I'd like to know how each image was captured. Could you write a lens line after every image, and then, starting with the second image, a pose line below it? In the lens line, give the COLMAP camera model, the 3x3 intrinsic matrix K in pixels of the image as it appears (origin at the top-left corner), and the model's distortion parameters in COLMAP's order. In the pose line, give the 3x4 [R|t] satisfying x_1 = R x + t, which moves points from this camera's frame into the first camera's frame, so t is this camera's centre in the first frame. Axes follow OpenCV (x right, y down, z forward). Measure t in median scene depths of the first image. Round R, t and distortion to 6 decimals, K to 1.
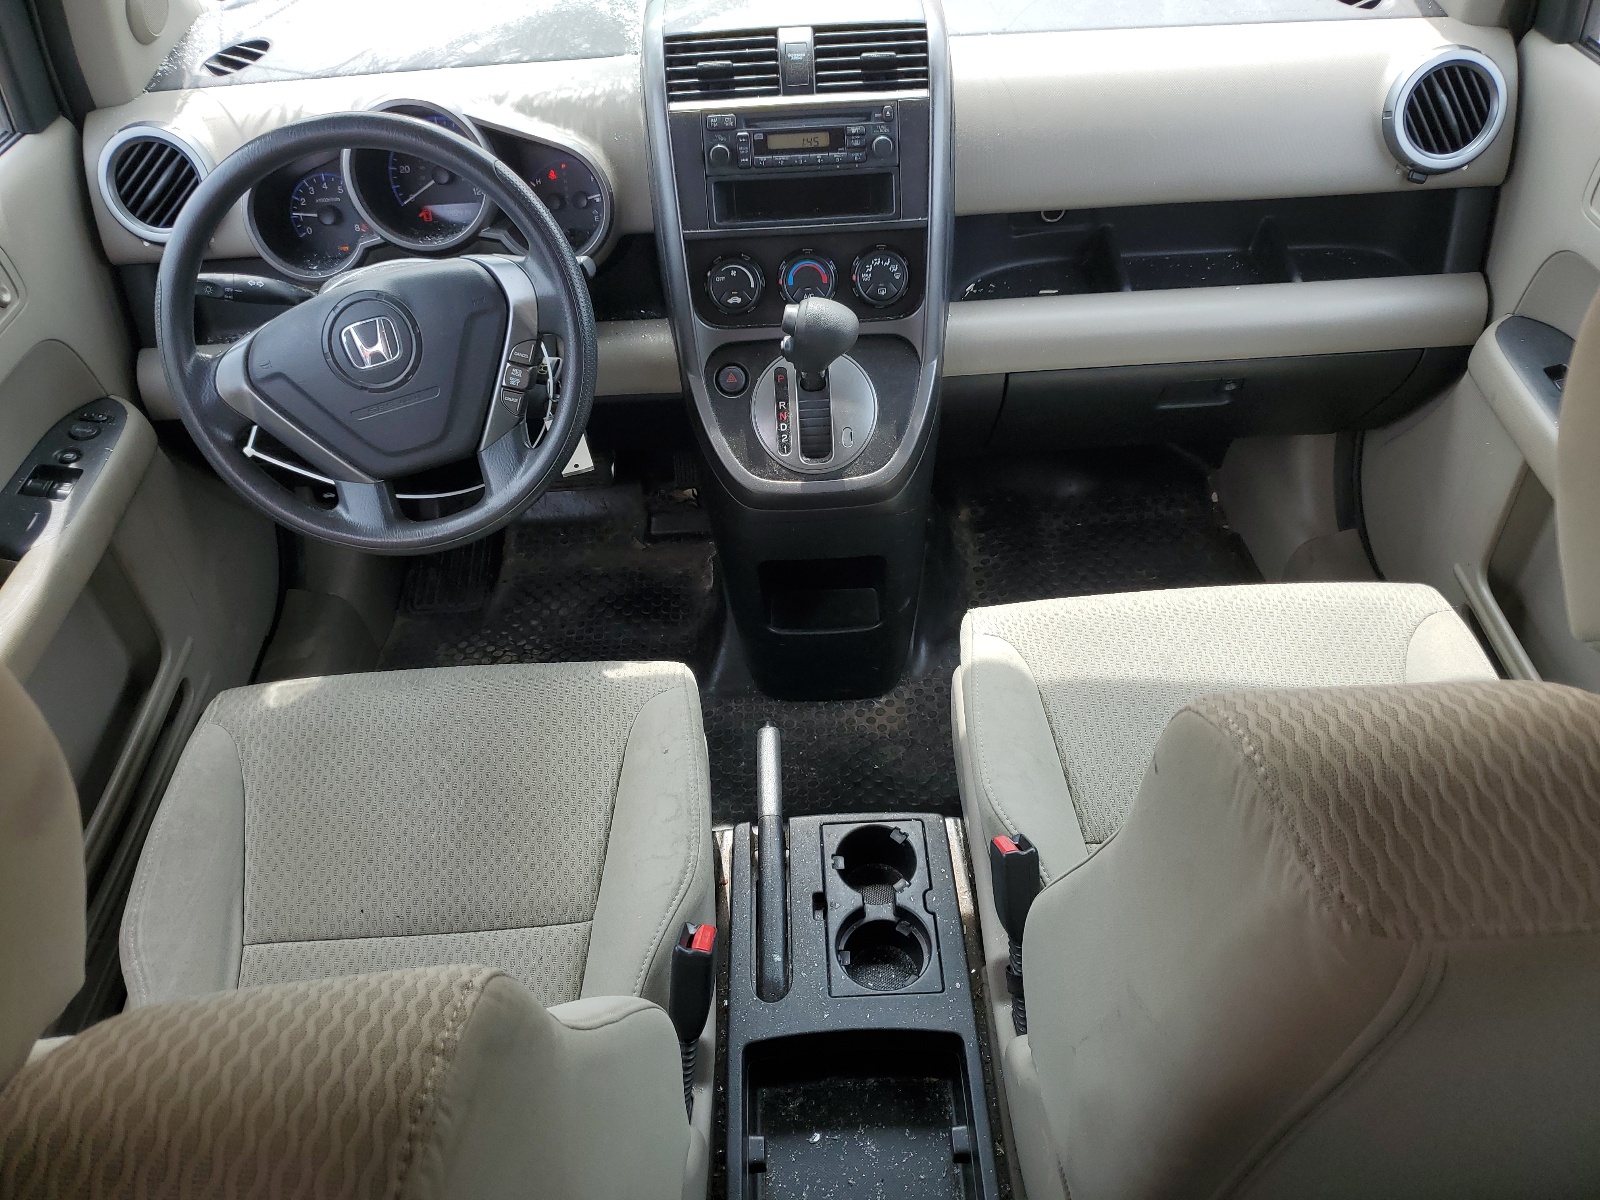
lens RADIAL K [[1211.7, 0, 799.0], [0, 1211.7, 600.9], [0, 0, 1]] dist [-0.000049, -0.000704]
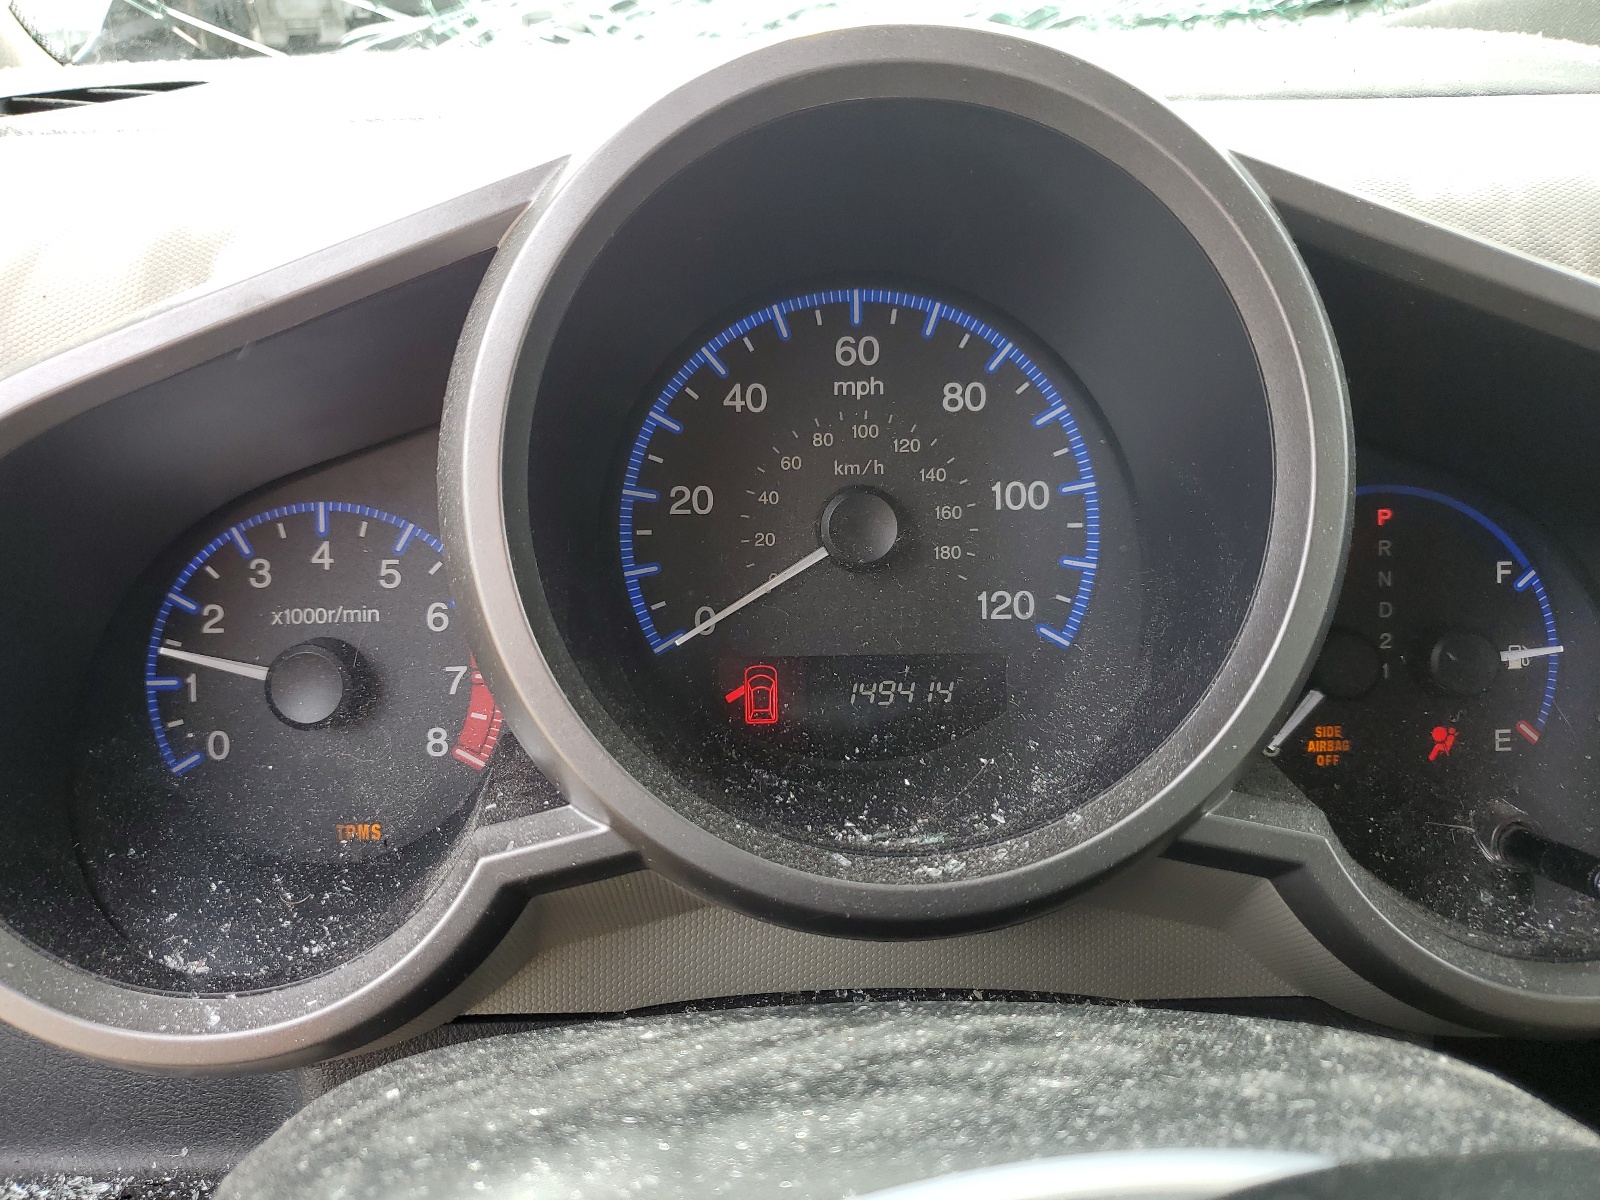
lens RADIAL K [[1211.7, 0, 801.1], [0, 1211.7, 601.8], [0, 0, 1]] dist [-0.000049, -0.000704]
pose [[0.999185, 0.037232, 0.015565, -0.307509], [-0.029011, 0.930838, -0.364280, -0.256683], [-0.028051, 0.363531, 0.931160, 0.795317]]
